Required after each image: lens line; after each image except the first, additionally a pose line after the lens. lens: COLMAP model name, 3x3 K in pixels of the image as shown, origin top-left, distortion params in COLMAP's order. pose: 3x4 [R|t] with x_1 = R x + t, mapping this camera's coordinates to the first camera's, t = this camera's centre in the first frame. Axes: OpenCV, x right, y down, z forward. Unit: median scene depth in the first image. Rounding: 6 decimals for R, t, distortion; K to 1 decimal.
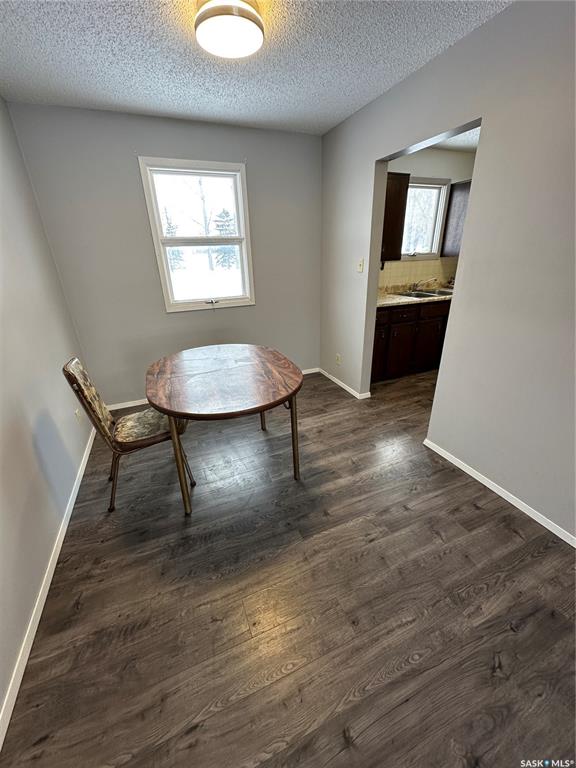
lens RADIAL K [[303.5, 0, 290.4], [0, 303.5, 380.4], [0, 0, 1]] dist [-0.003299, -0.000034]
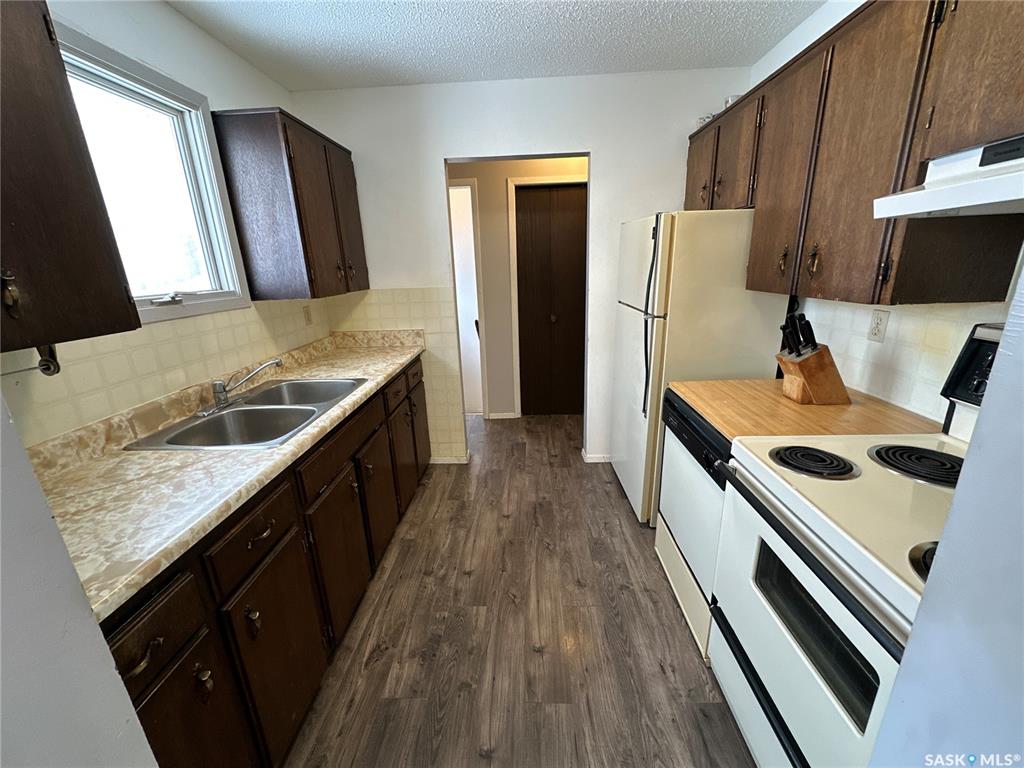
lens RADIAL K [[404.7, 0, 513.5], [0, 404.7, 381.4], [0, 0, 1]] dist [-0.003299, -0.000034]
pose [[0.413487, -0.240874, 0.878071, 0.173908], [0.388596, 0.918817, 0.069061, -0.237120], [-0.823421, 0.312659, 0.473521, 0.559287]]
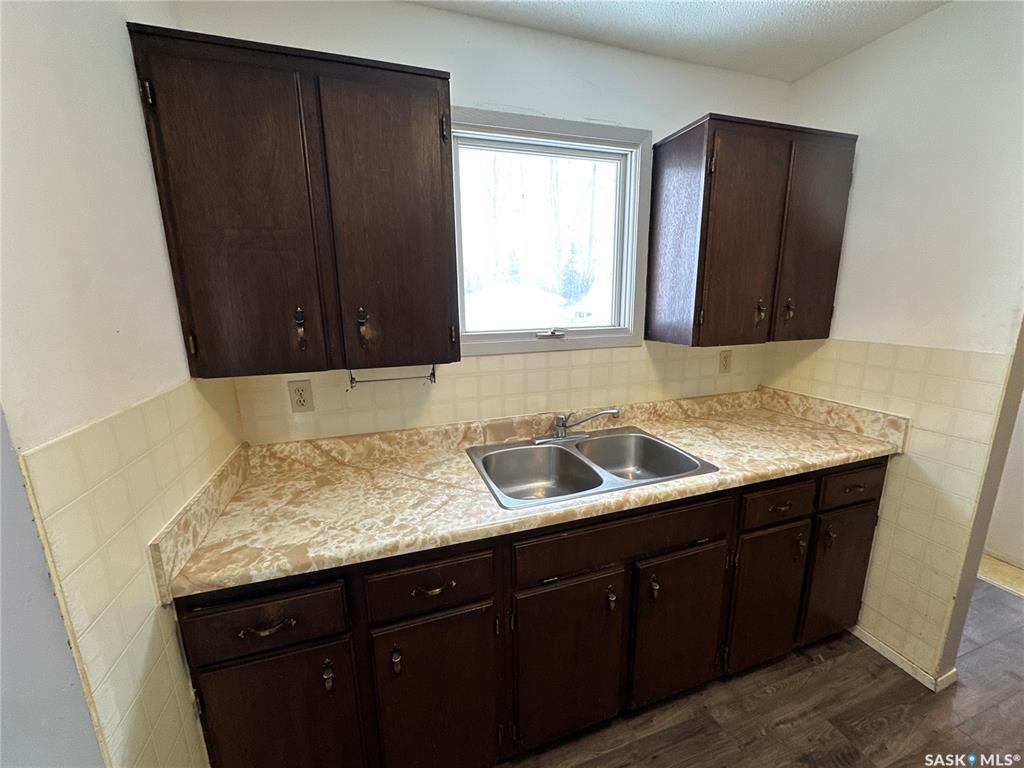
lens RADIAL K [[404.7, 0, 511.0], [0, 404.7, 383.9], [0, 0, 1]] dist [-0.003299, -0.000034]
pose [[0.997483, 0.028136, -0.065078, 0.396478], [-0.040984, 0.977813, -0.205433, -0.270551], [0.057854, 0.207583, 0.976505, 0.579499]]
